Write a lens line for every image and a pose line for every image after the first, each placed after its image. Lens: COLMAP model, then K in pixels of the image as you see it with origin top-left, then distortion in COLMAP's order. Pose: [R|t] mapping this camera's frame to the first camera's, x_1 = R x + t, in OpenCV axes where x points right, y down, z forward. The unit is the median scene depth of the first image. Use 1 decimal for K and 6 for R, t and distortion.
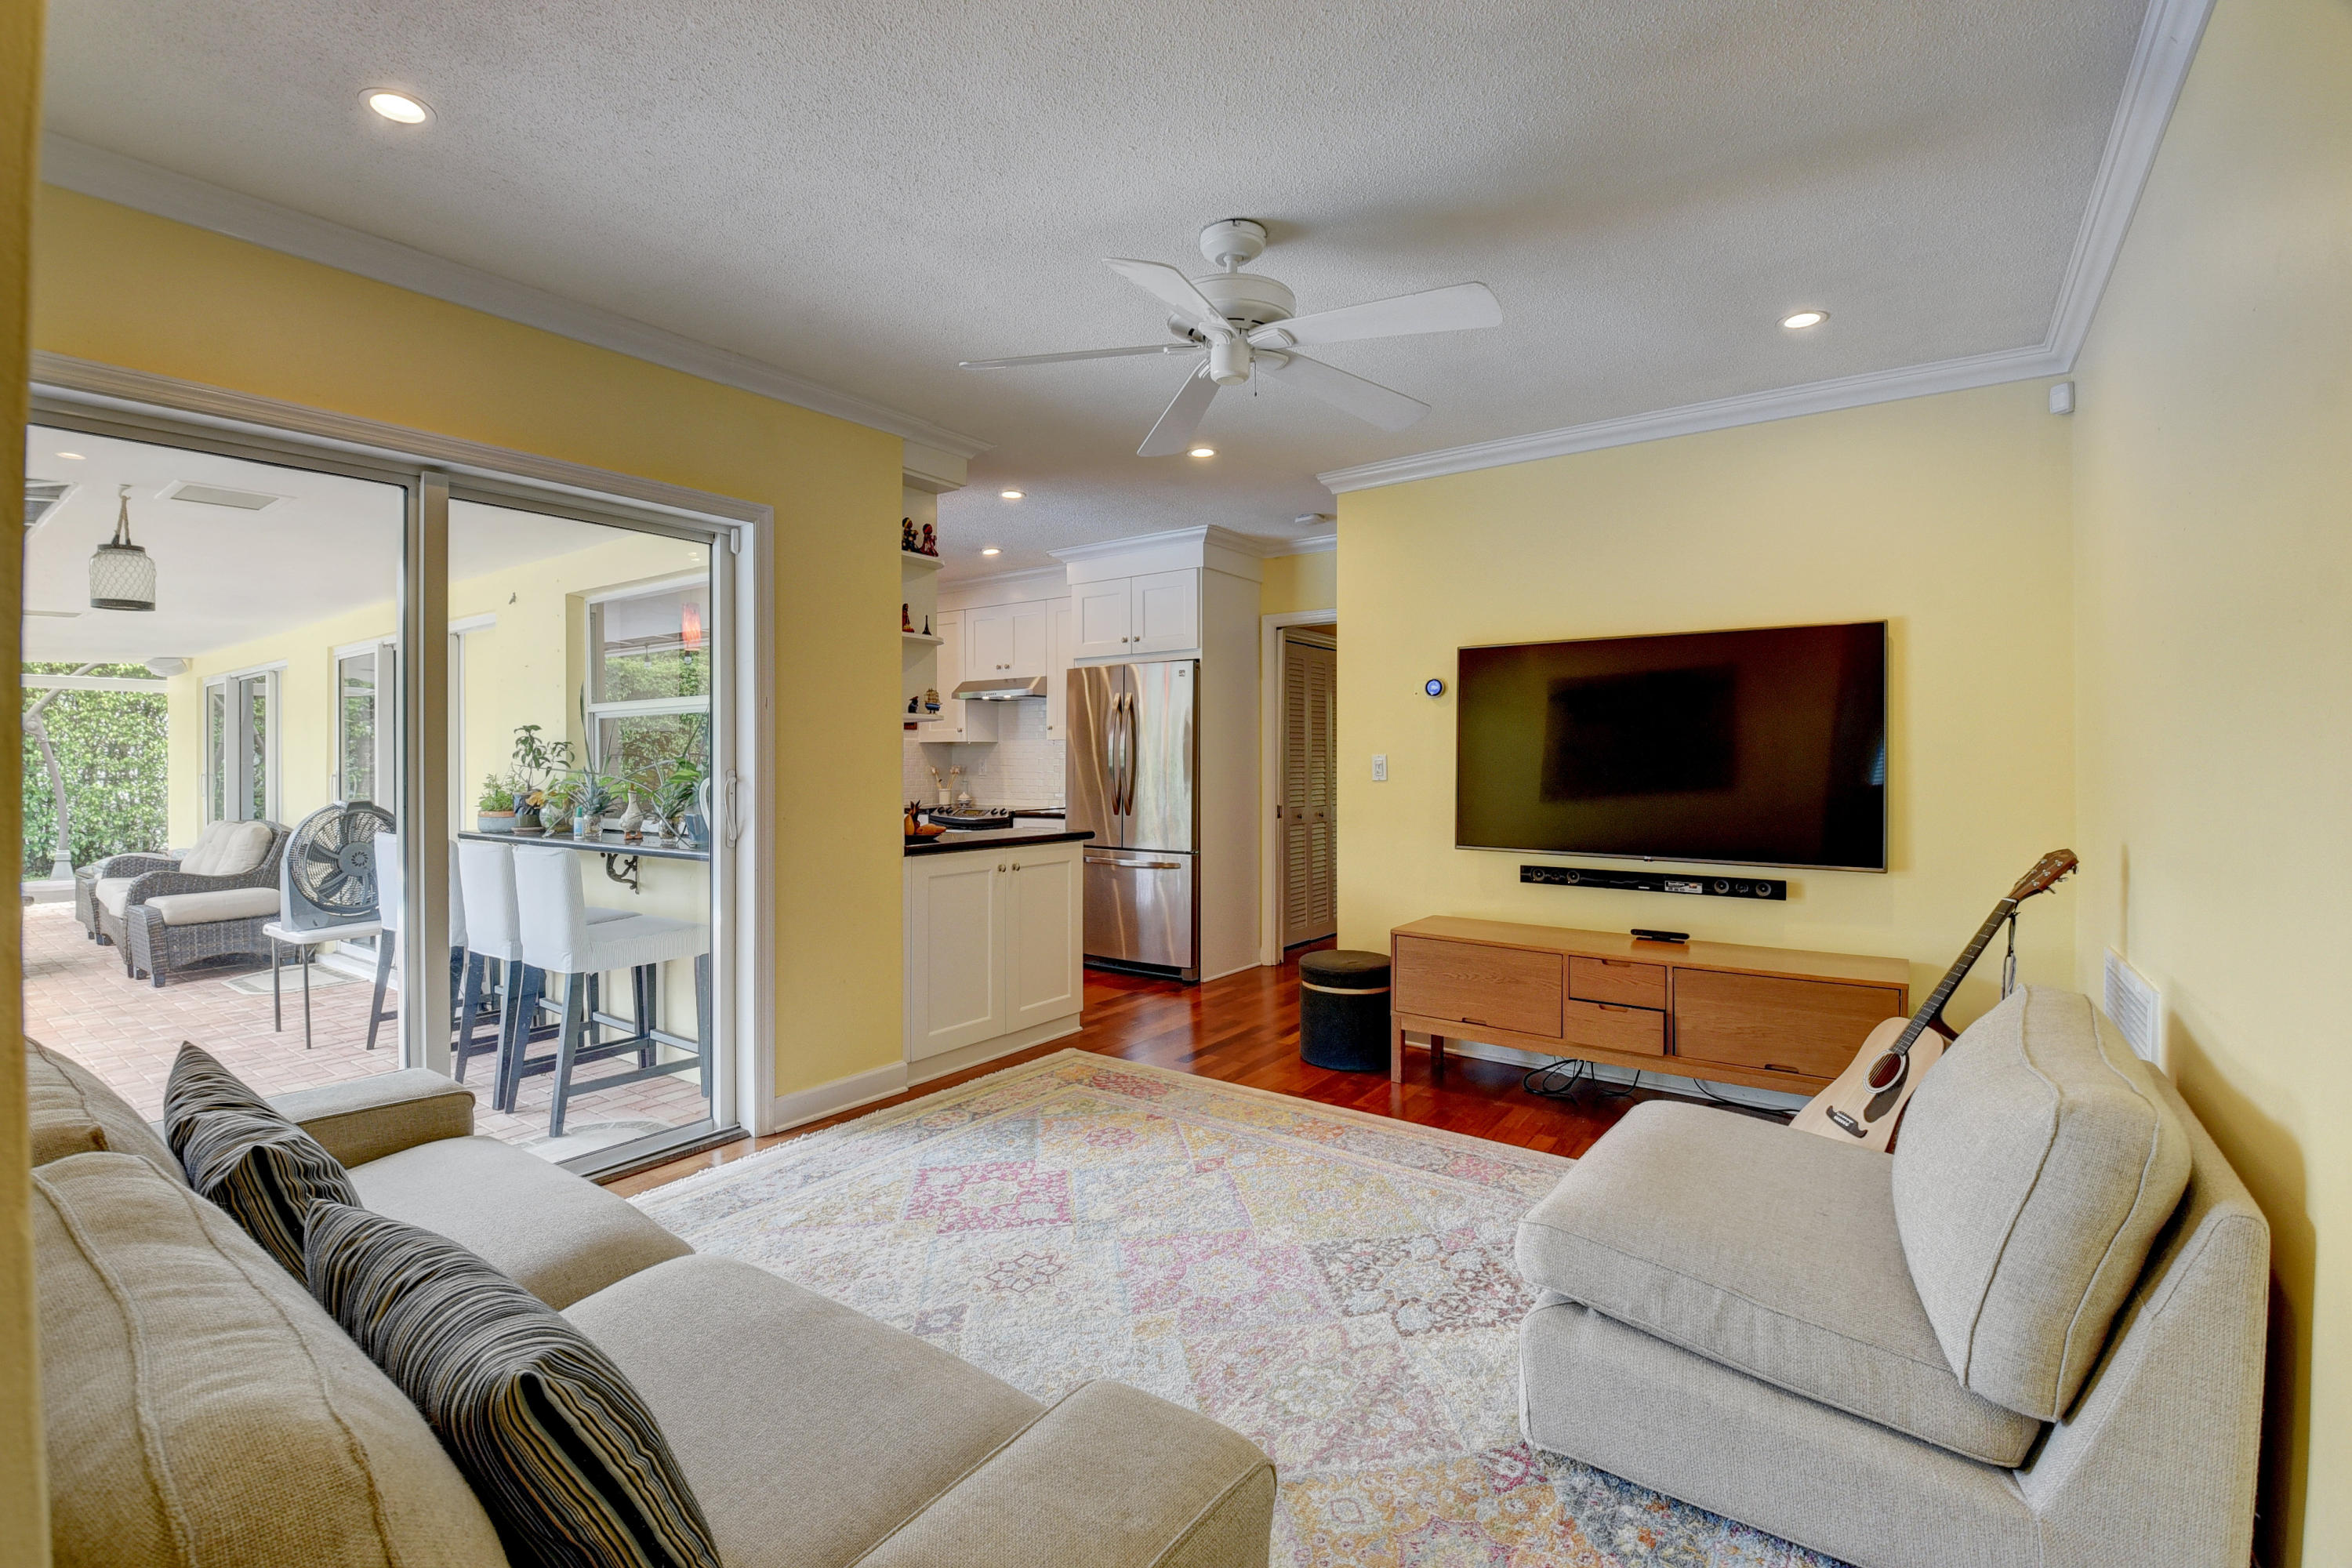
lens RADIAL K [[1063.3, 0, 1170.0], [0, 1063.3, 767.5], [0, 0, 1]] dist [0.000963, -0.000005]
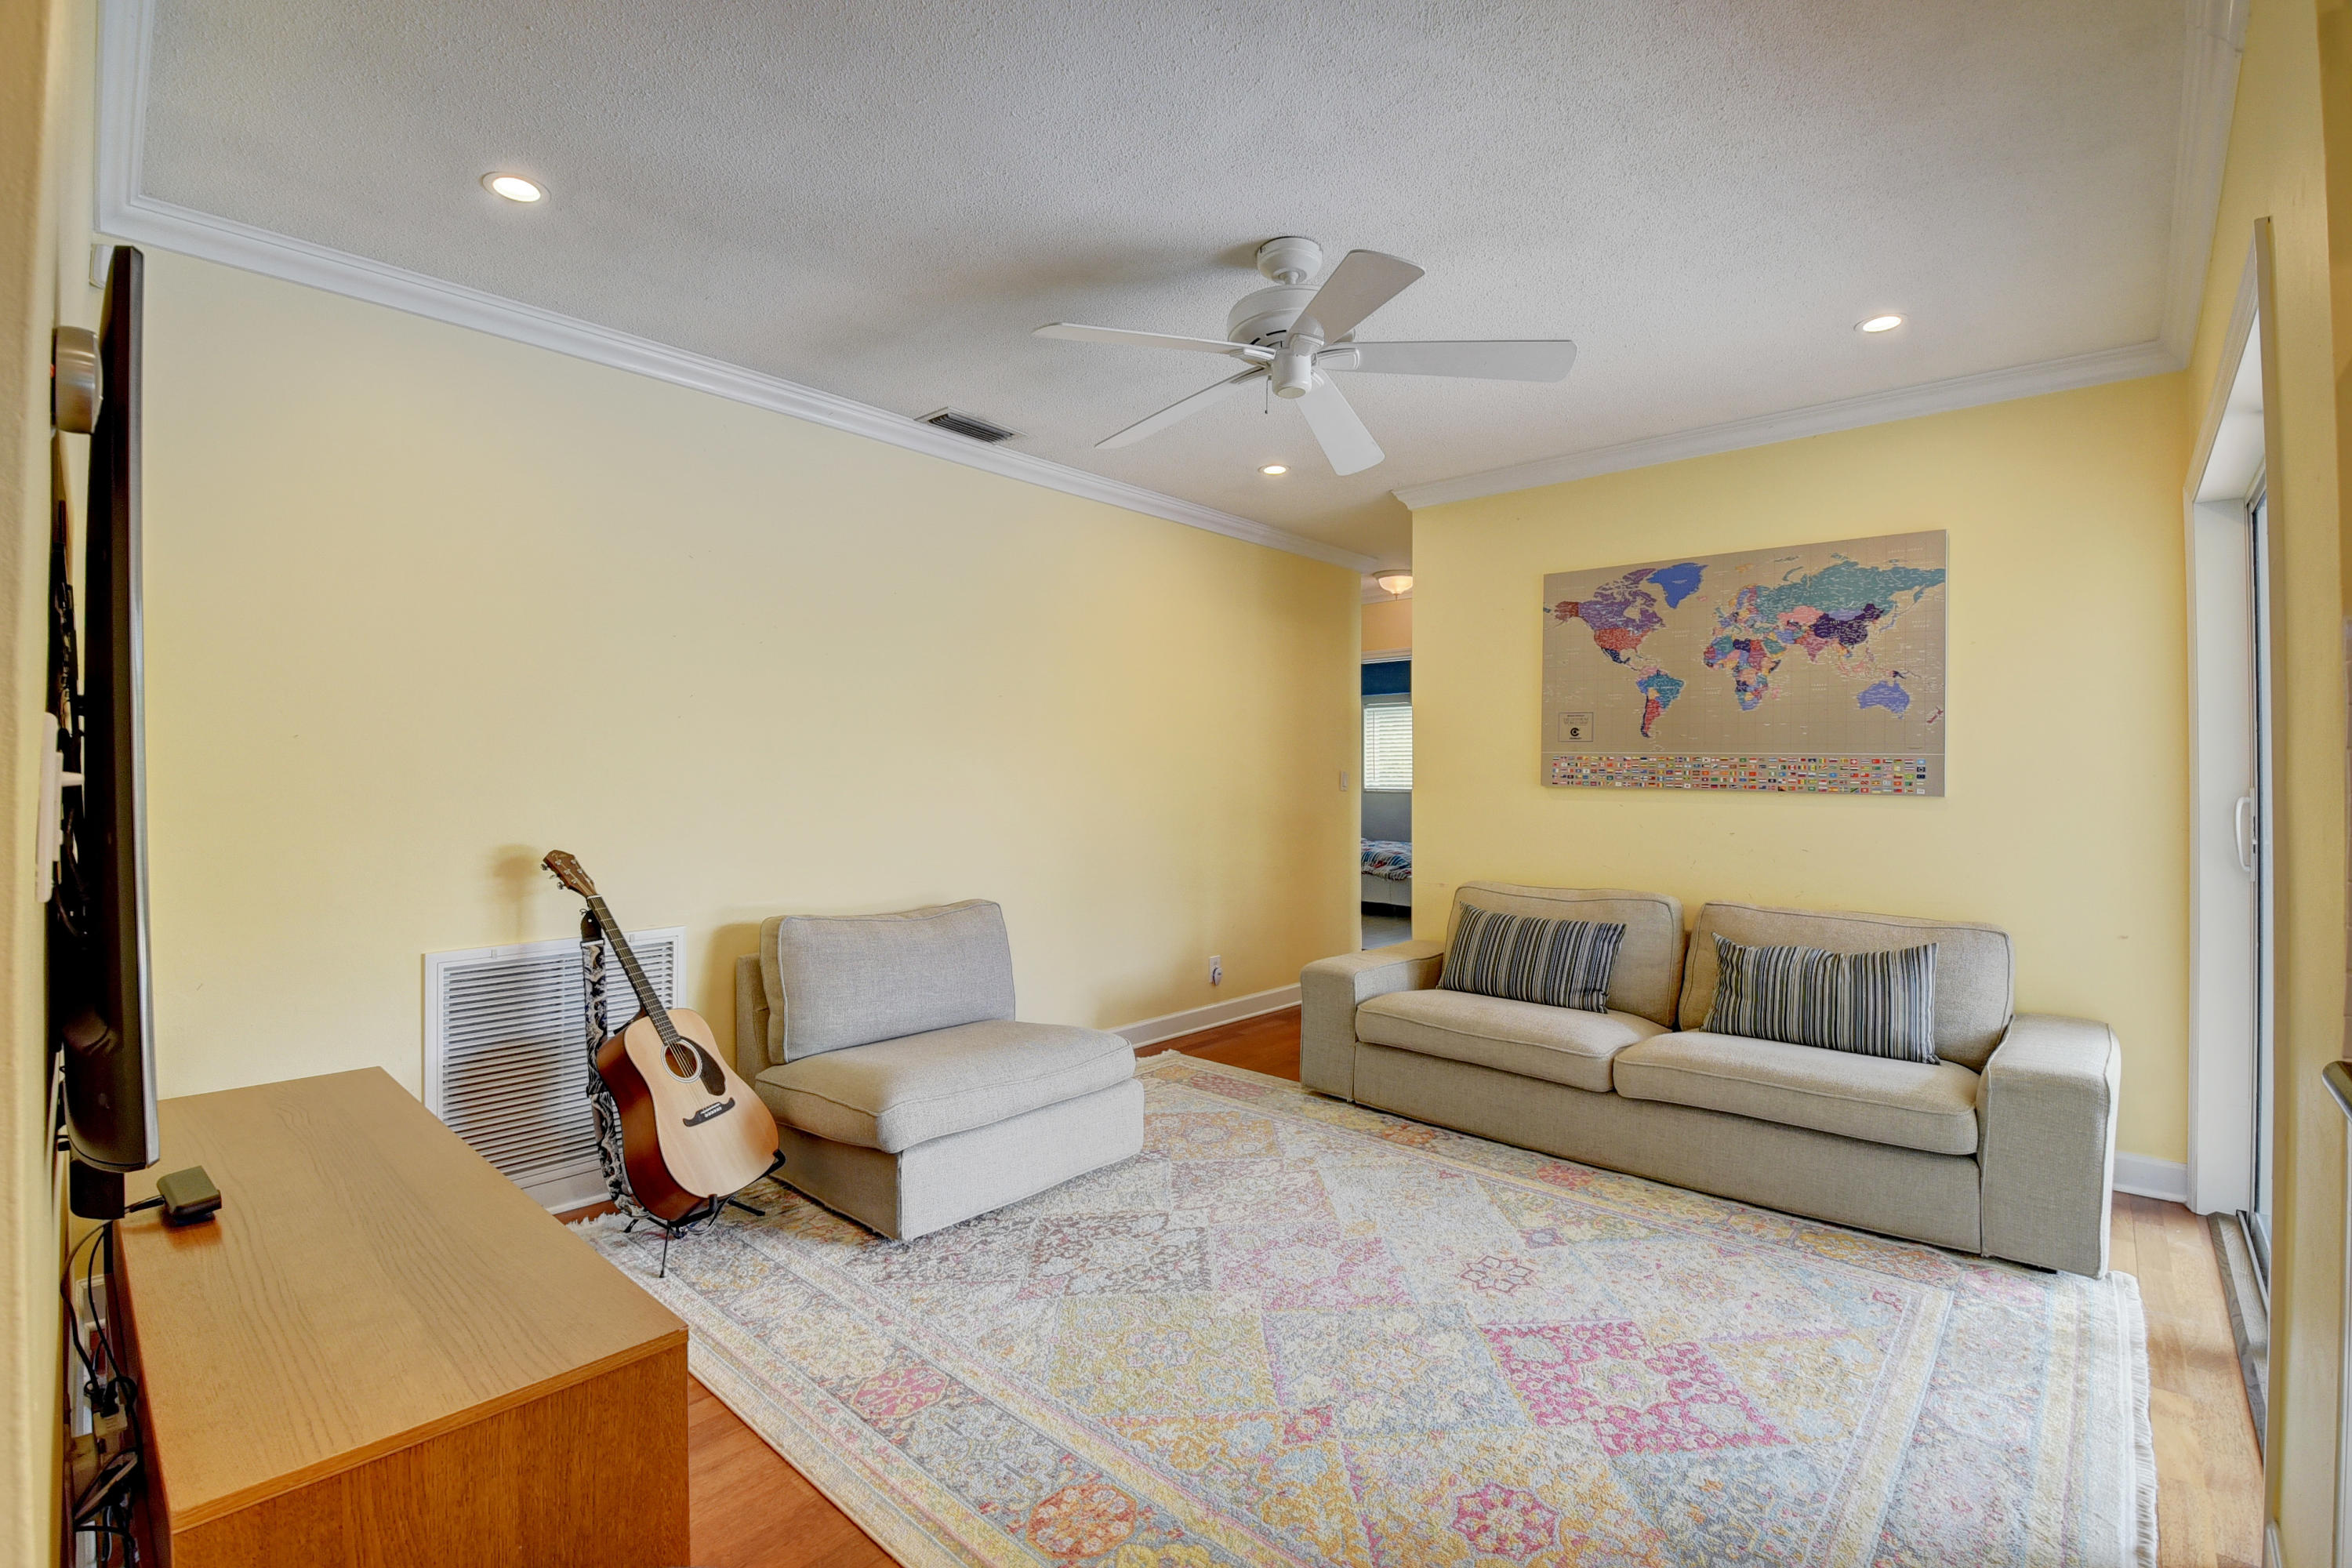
lens RADIAL K [[1045.4, 0, 1172.0], [0, 1045.4, 751.4], [0, 0, 1]] dist [0.002053, -0.015894]
pose [[-0.993376, 0.004646, 0.114814, 0.034345], [0.003020, 0.999893, -0.014327, -0.008029], [-0.114868, -0.013885, -0.993284, 1.254650]]
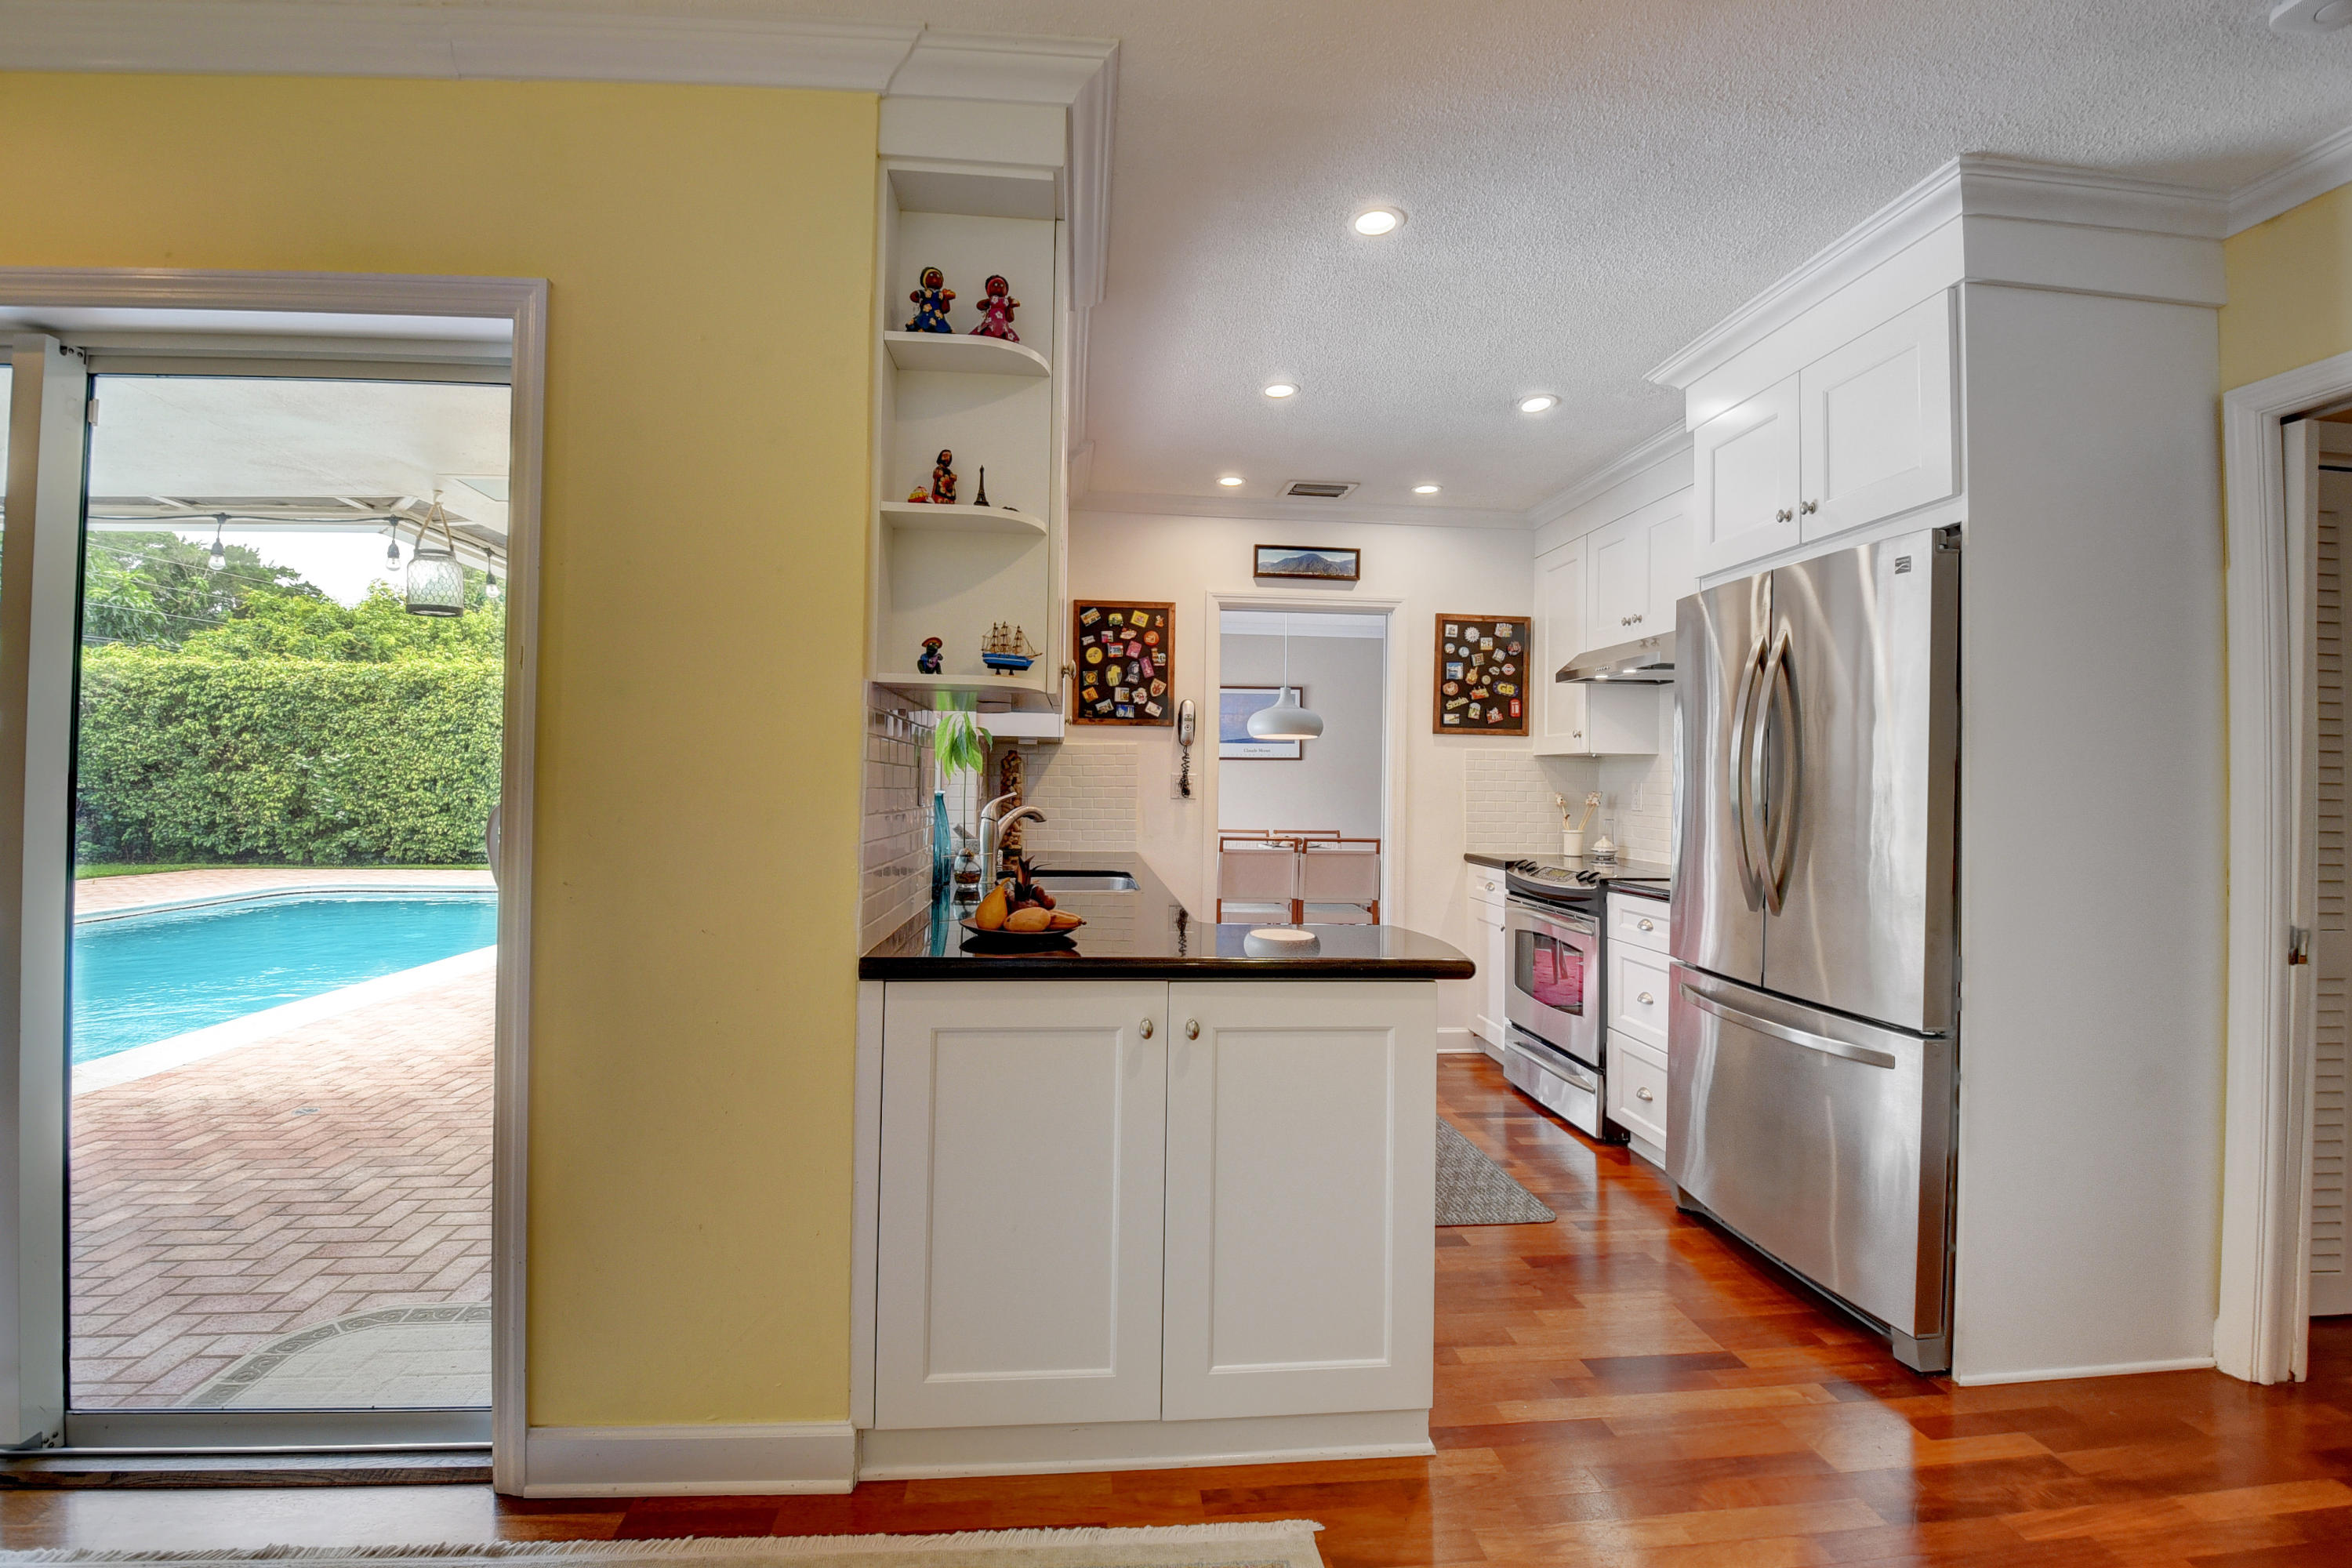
lens RADIAL K [[1045.4, 0, 1159.0], [0, 1045.4, 754.1], [0, 0, 1]] dist [0.002053, -0.015894]
pose [[0.649723, -0.007135, -0.760137, 0.175055], [-0.021232, 0.999396, -0.027529, -0.004508], [0.759874, 0.034025, 0.649179, 0.770445]]
